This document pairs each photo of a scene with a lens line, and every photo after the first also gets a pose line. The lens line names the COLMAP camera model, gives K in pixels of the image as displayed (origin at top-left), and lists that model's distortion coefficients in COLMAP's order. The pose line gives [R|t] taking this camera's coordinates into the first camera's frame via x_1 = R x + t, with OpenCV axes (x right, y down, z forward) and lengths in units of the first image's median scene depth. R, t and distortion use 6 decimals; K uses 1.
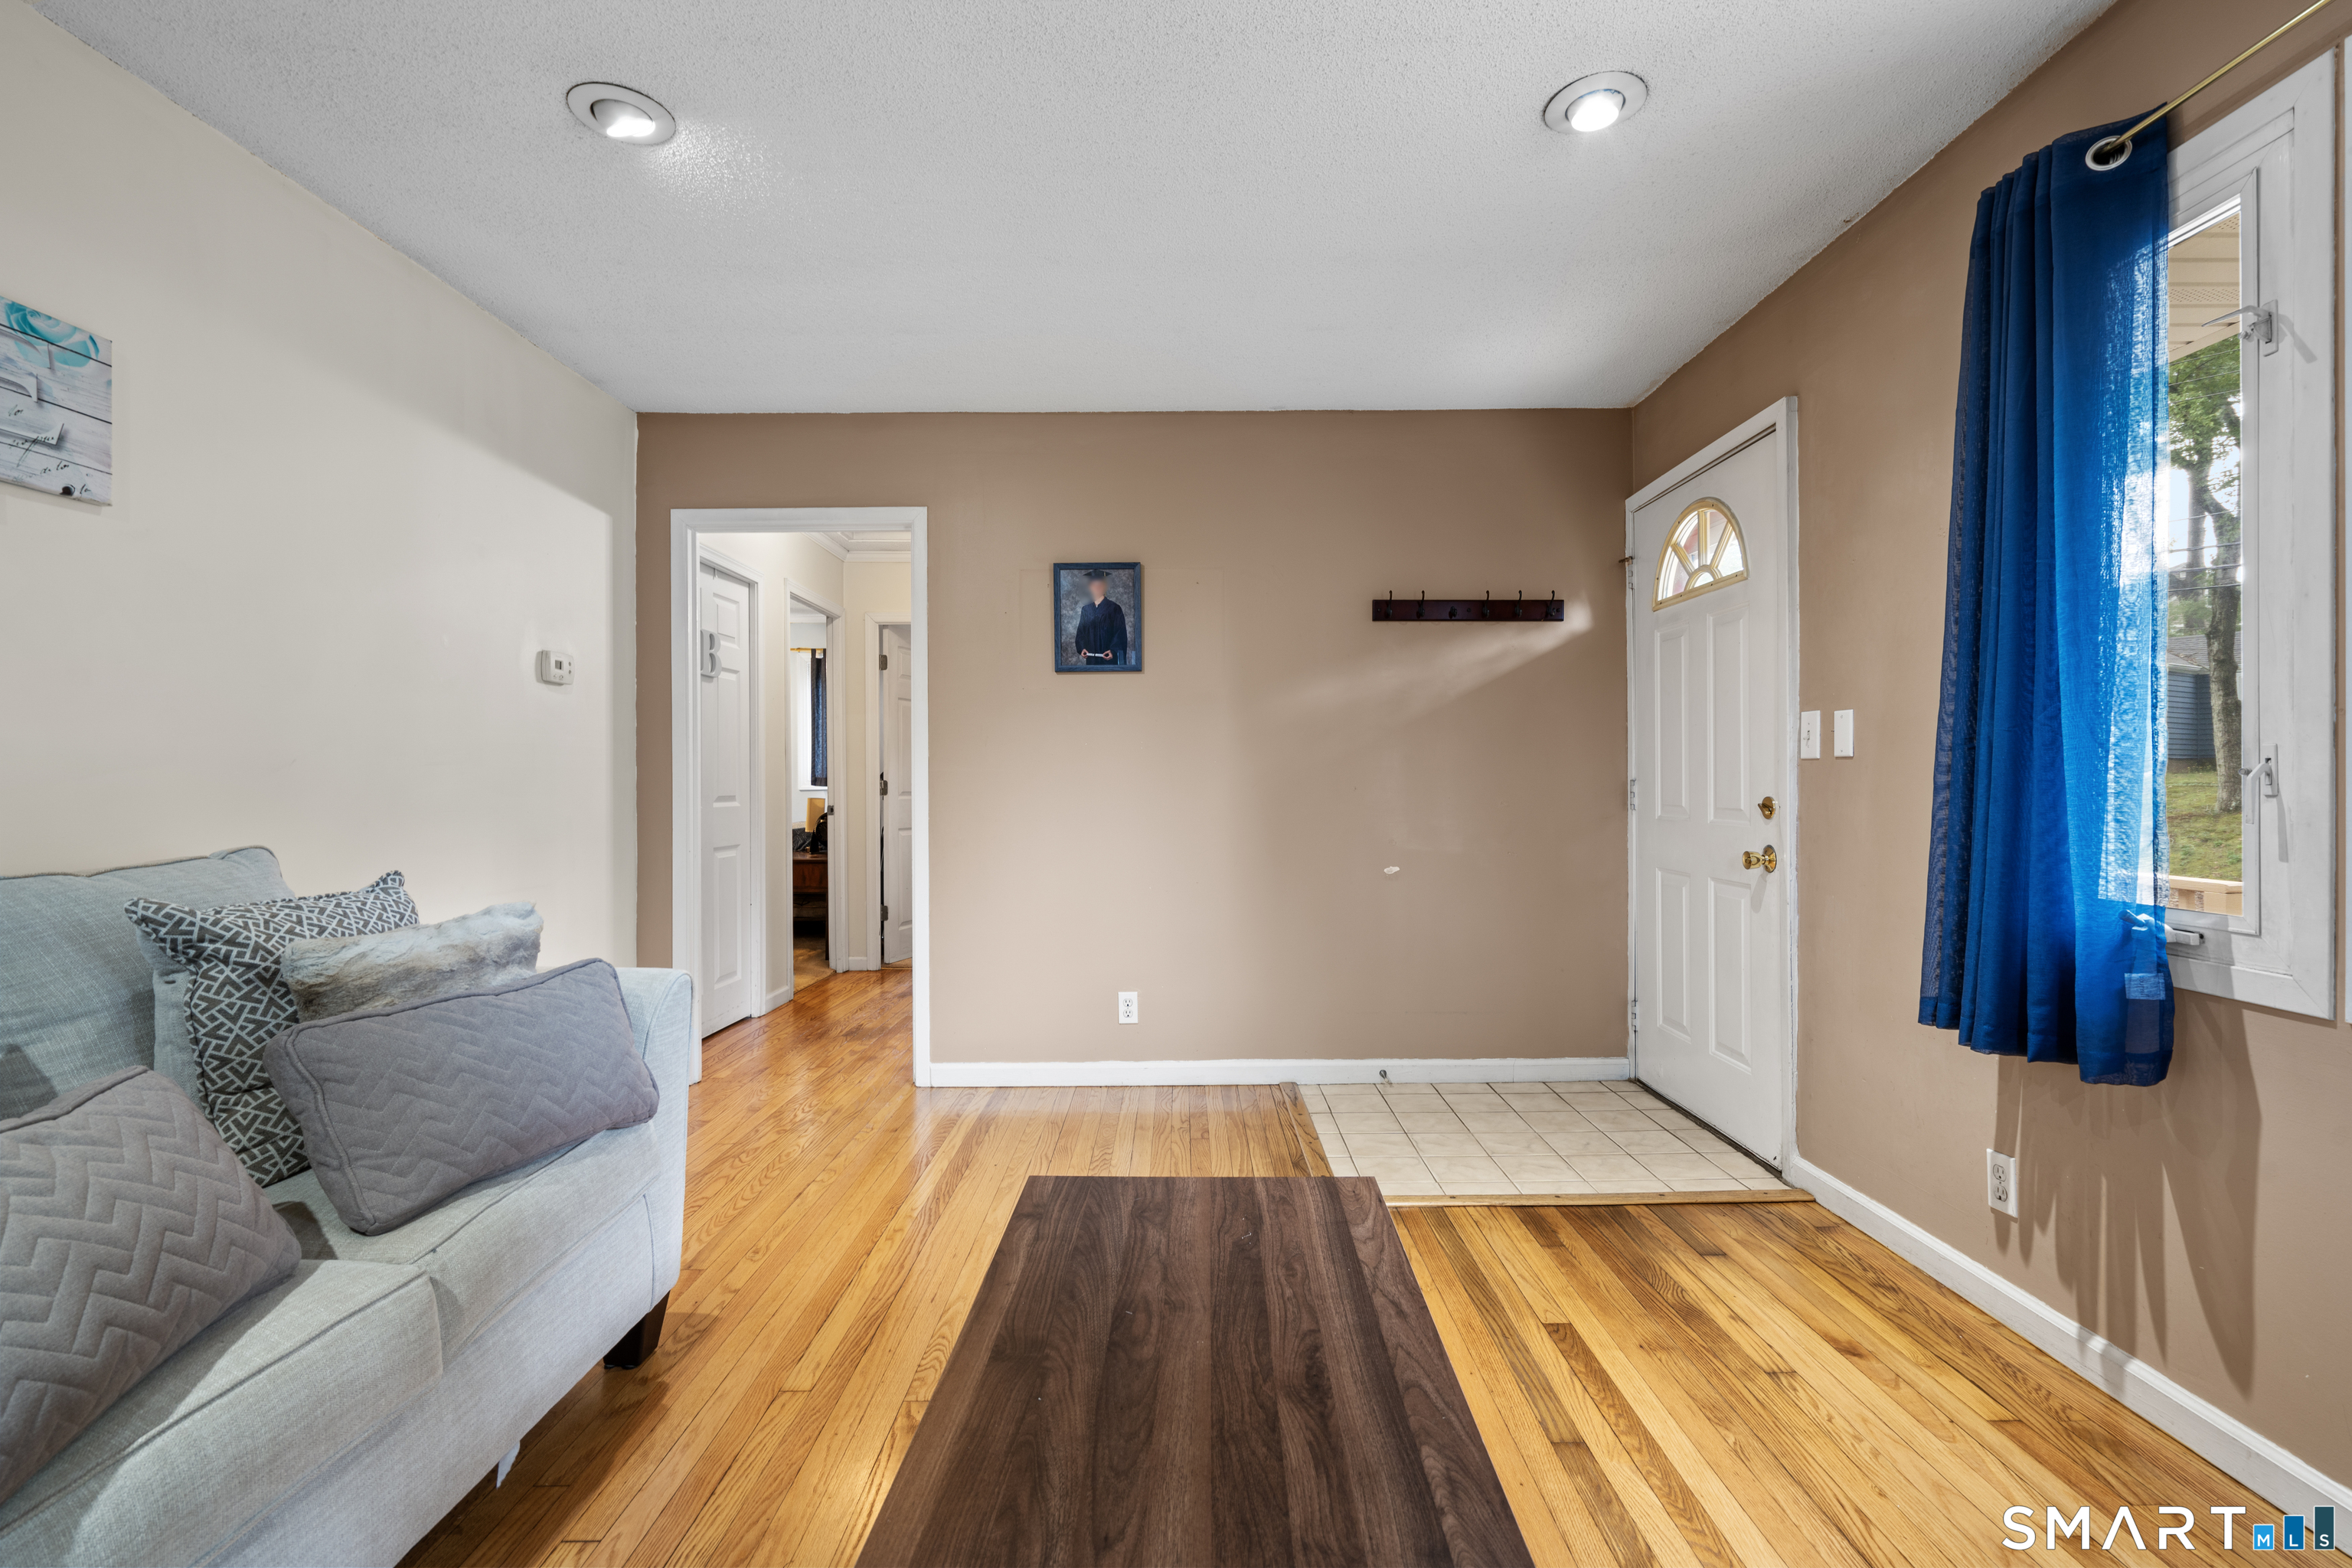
lens RADIAL K [[1062.6, 0, 1179.6], [0, 1062.6, 781.8], [0, 0, 1]] dist [-0.007781, 0.006244]
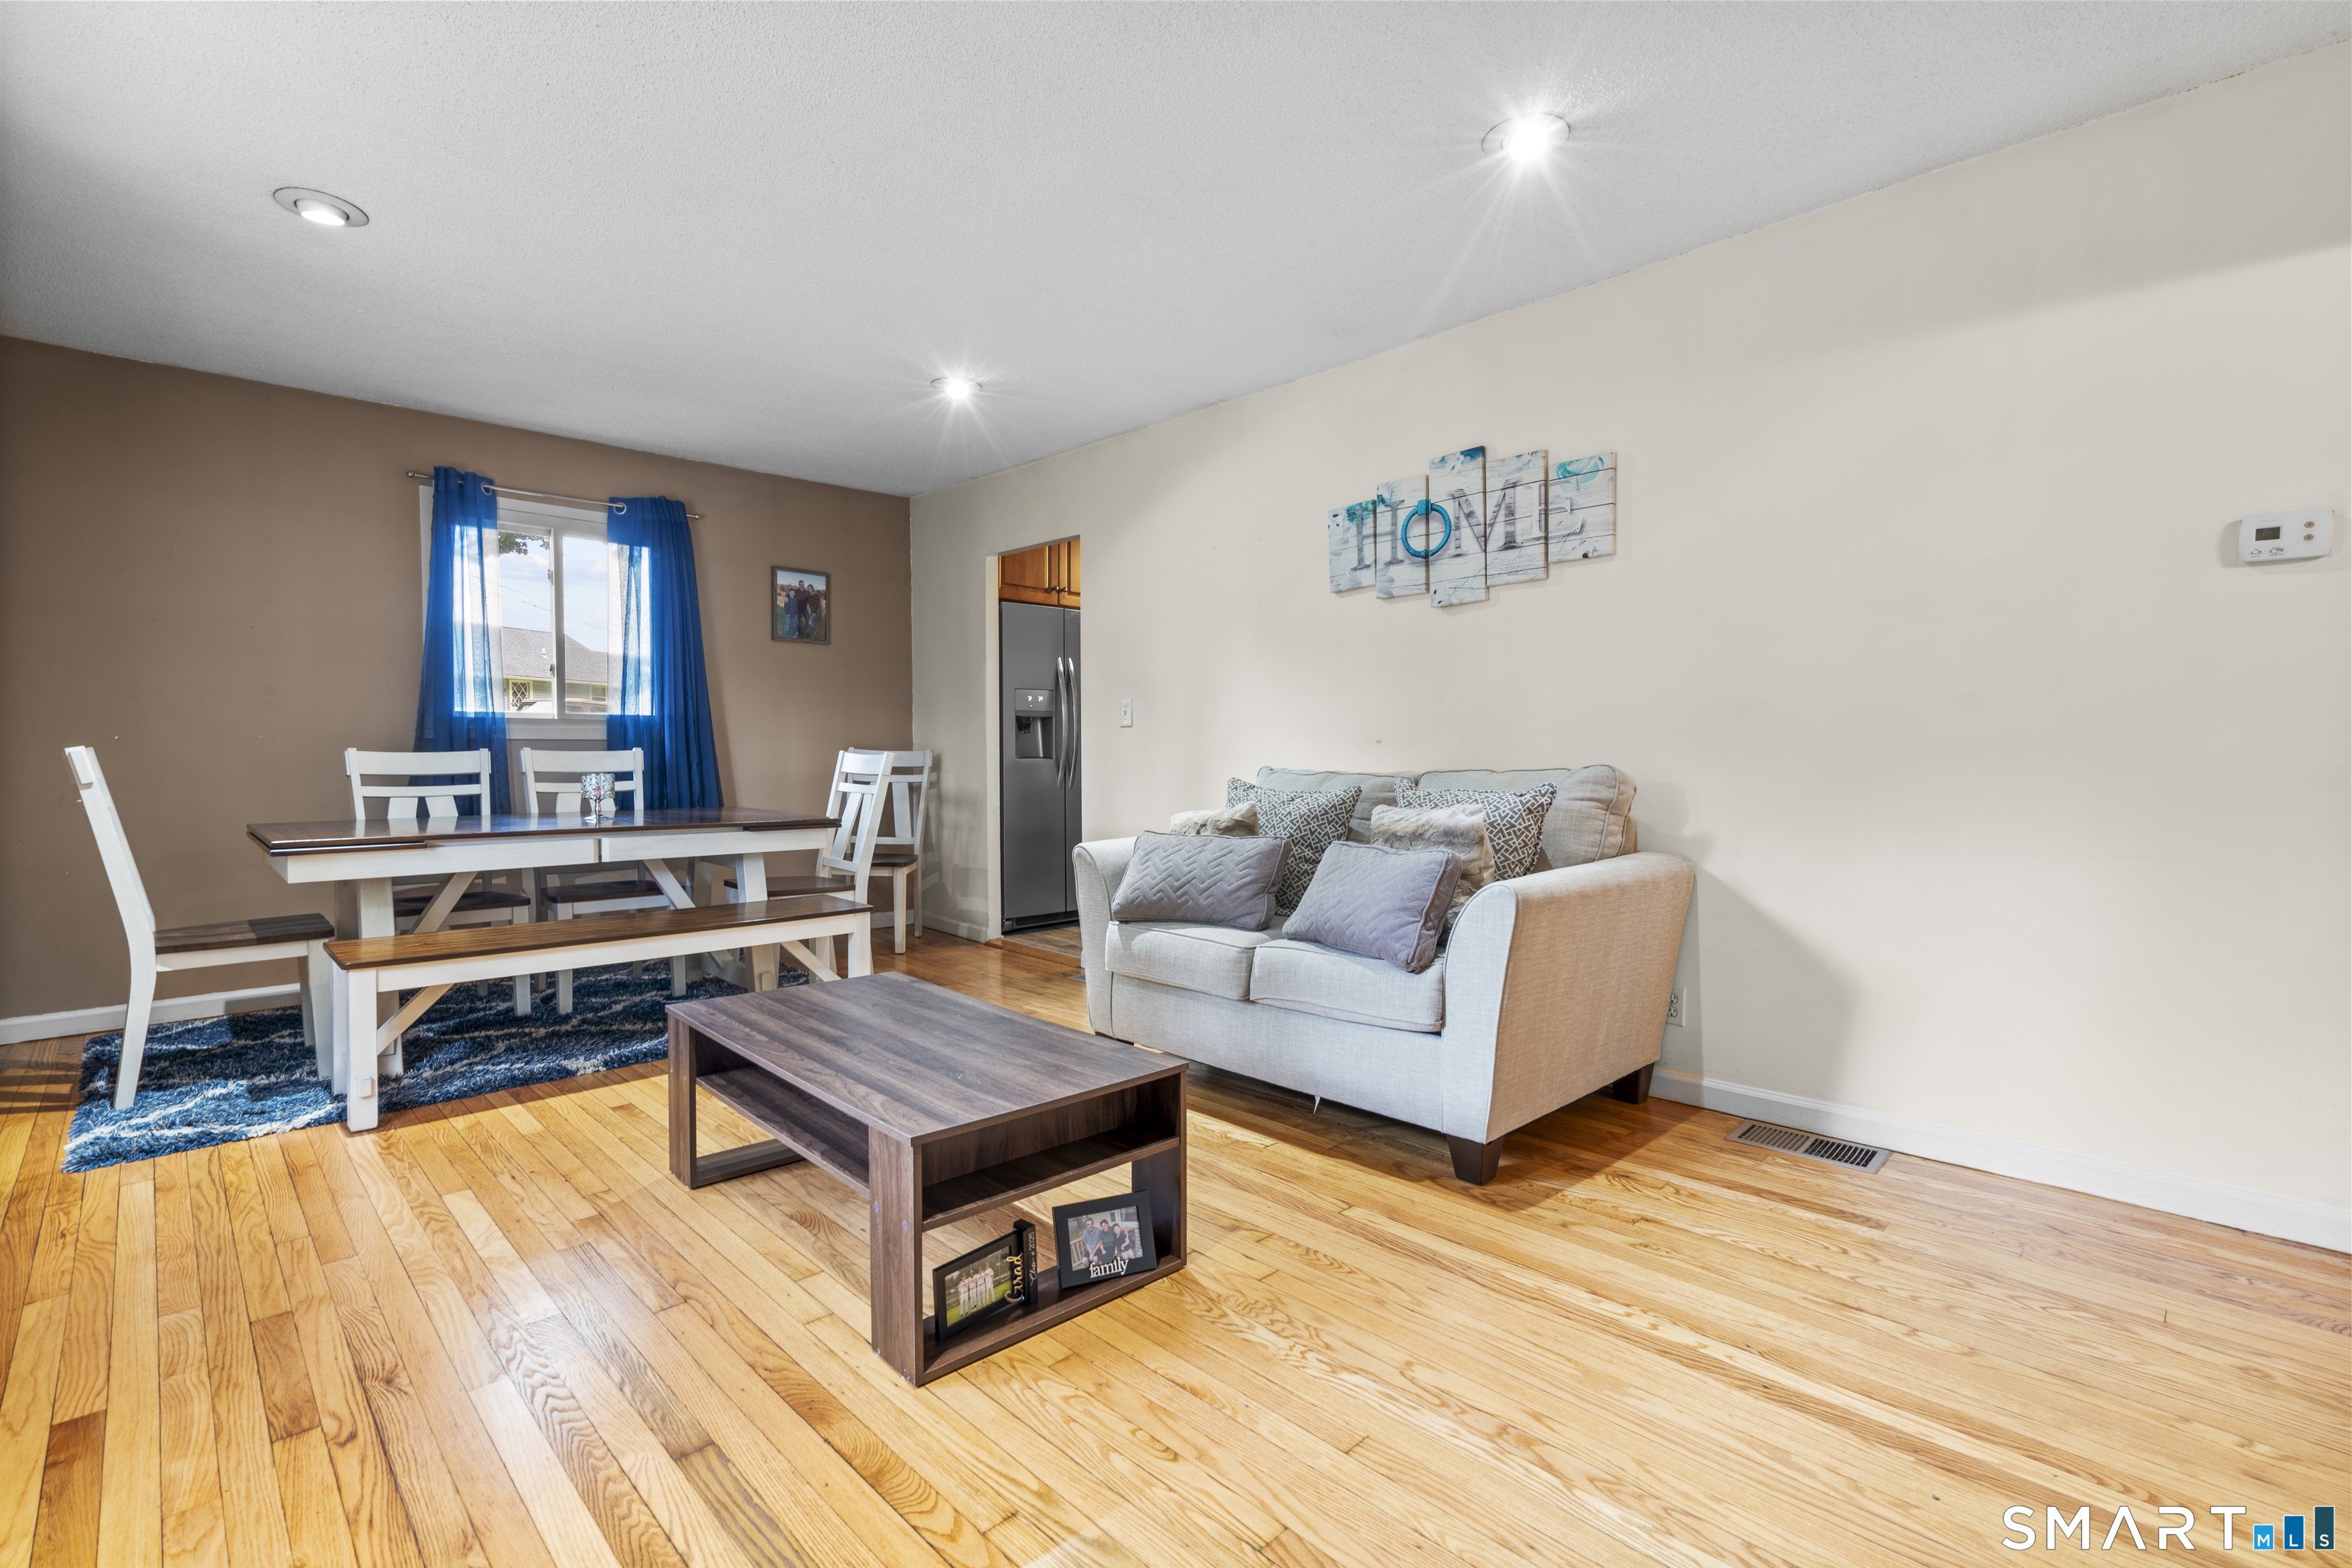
lens RADIAL K [[1070.1, 0, 1195.8], [0, 1070.1, 782.1], [0, 0, 1]] dist [-0.001327, 0.000064]
pose [[-0.710749, 0.025116, -0.702997, 0.537698], [0.002901, 0.999459, 0.032775, 0.030842], [0.703439, 0.021255, -0.710437, 1.509407]]
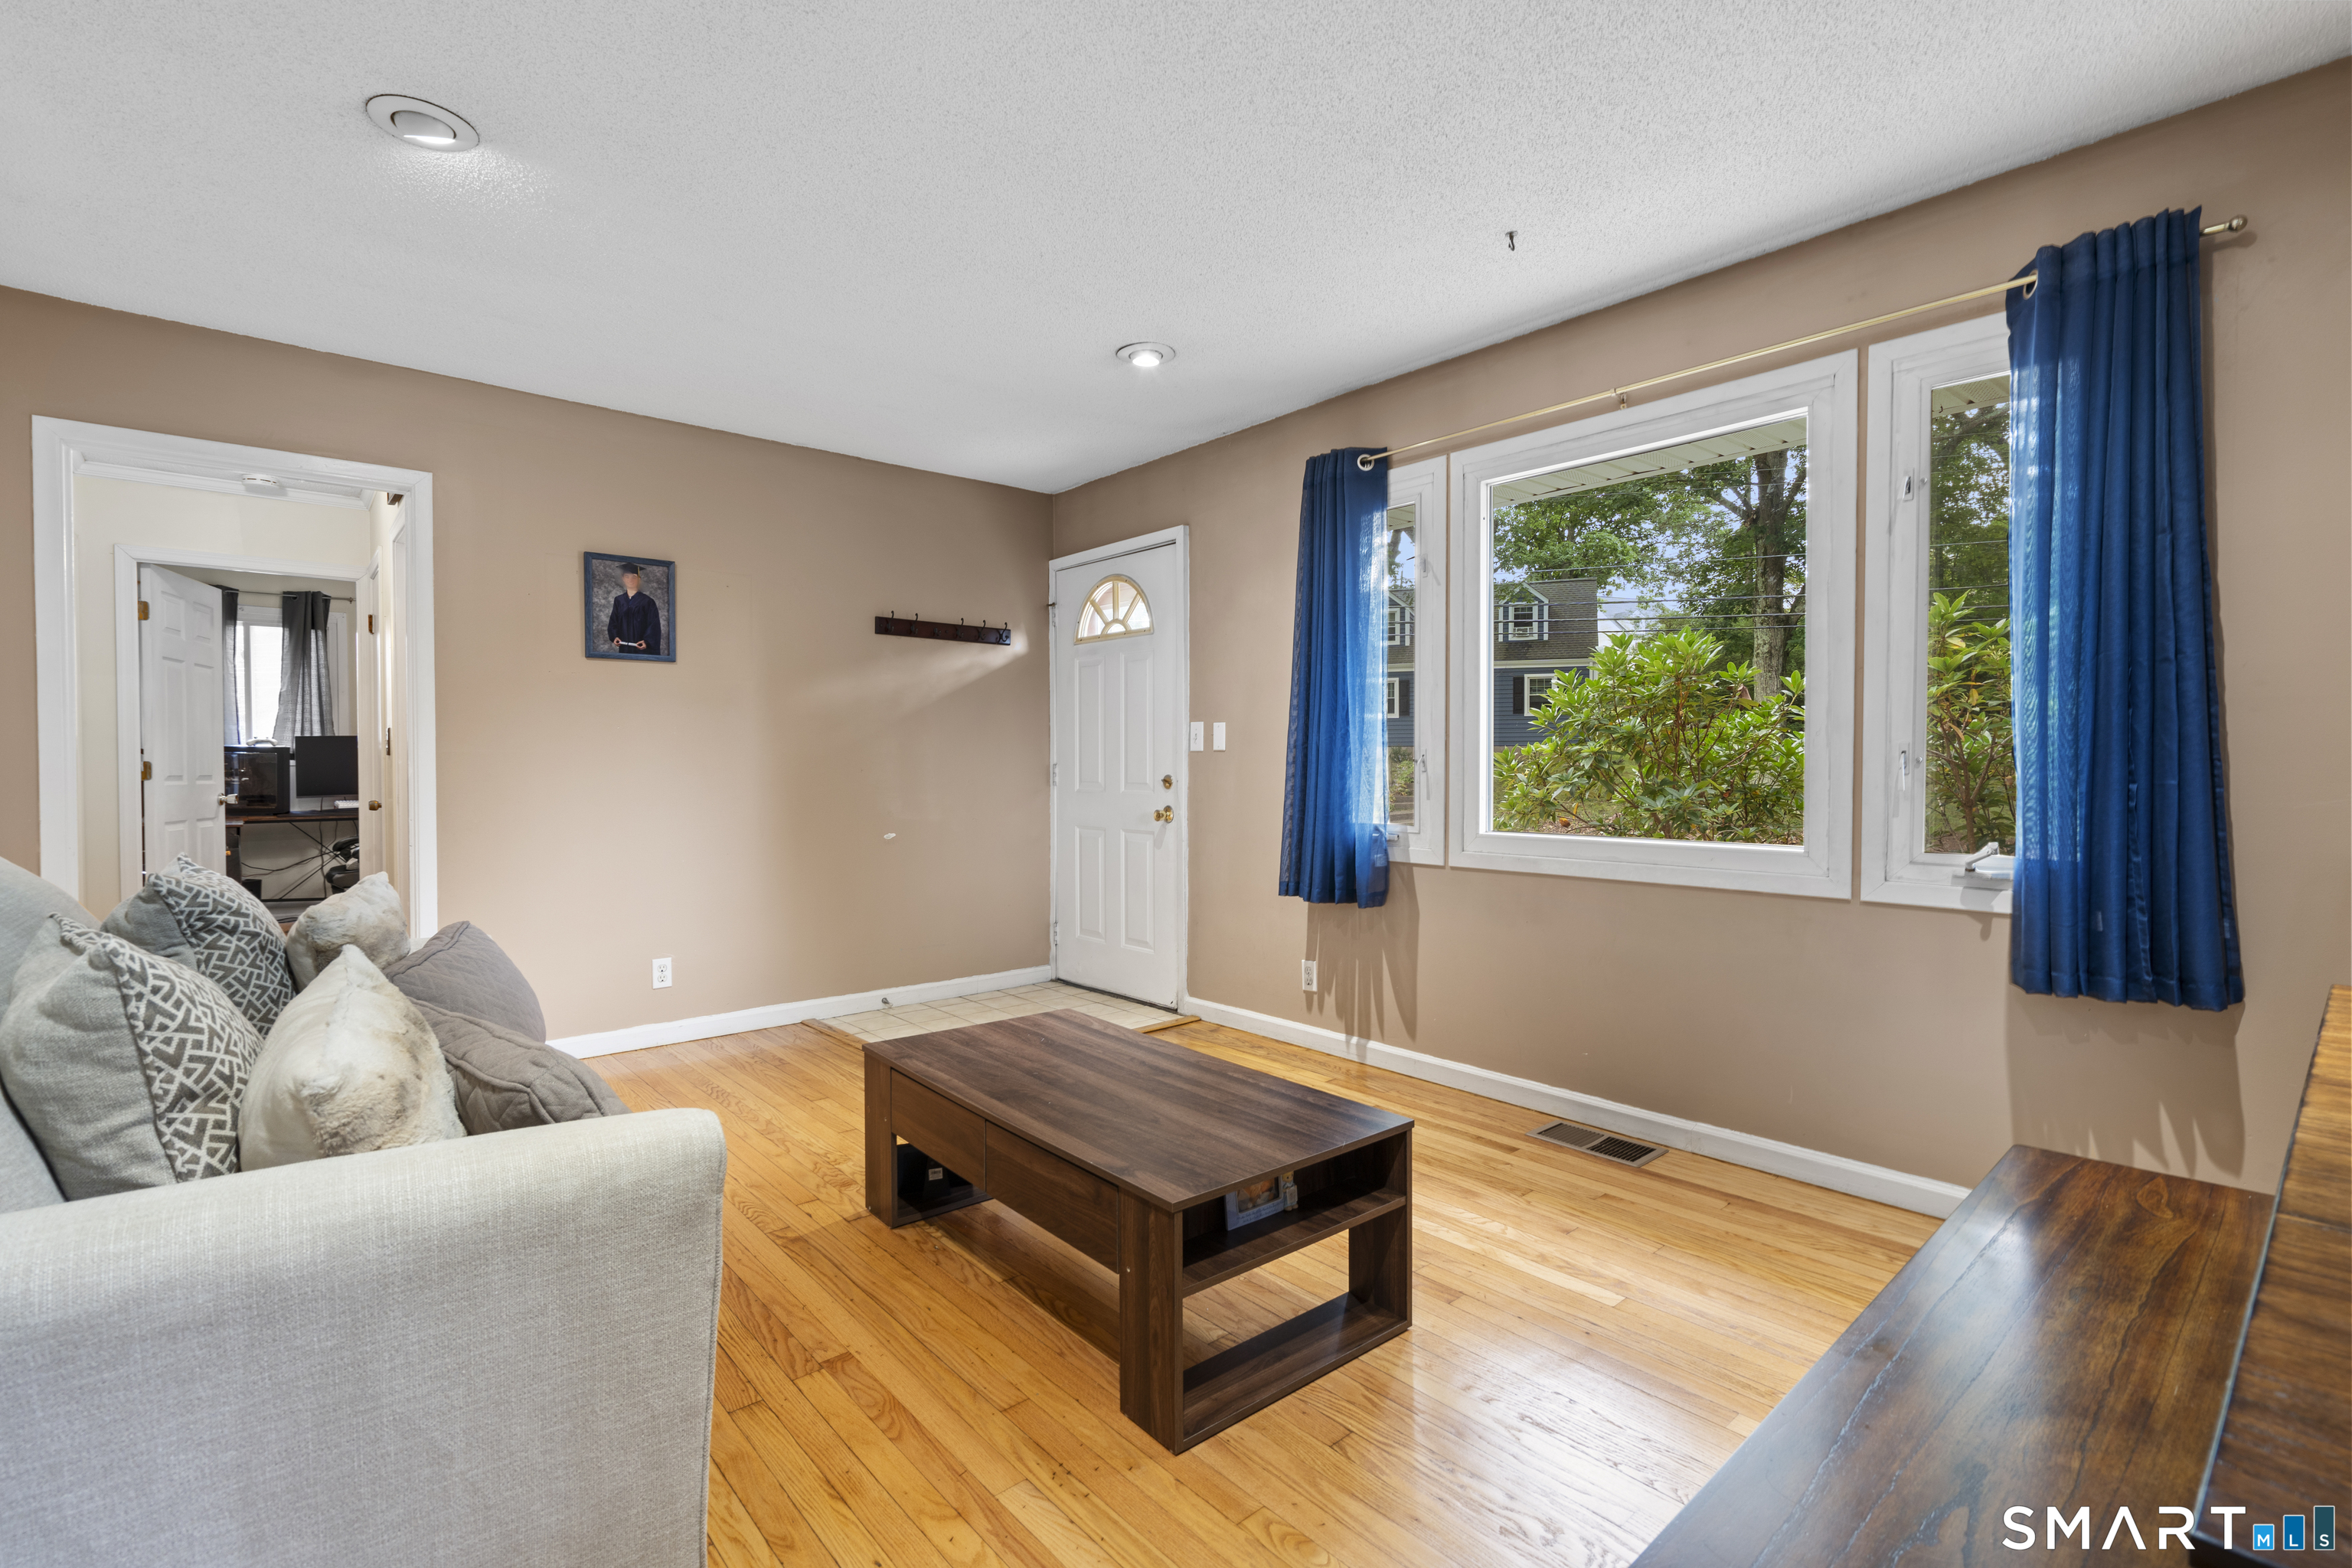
lens RADIAL K [[1062.6, 0, 1179.6], [0, 1062.6, 781.8], [0, 0, 1]] dist [-0.007781, 0.006244]
pose [[0.757328, -0.006806, 0.653000, -0.615817], [-0.002253, 0.999913, 0.013034, 0.005056], [-0.653031, -0.011343, 0.757246, -0.275382]]
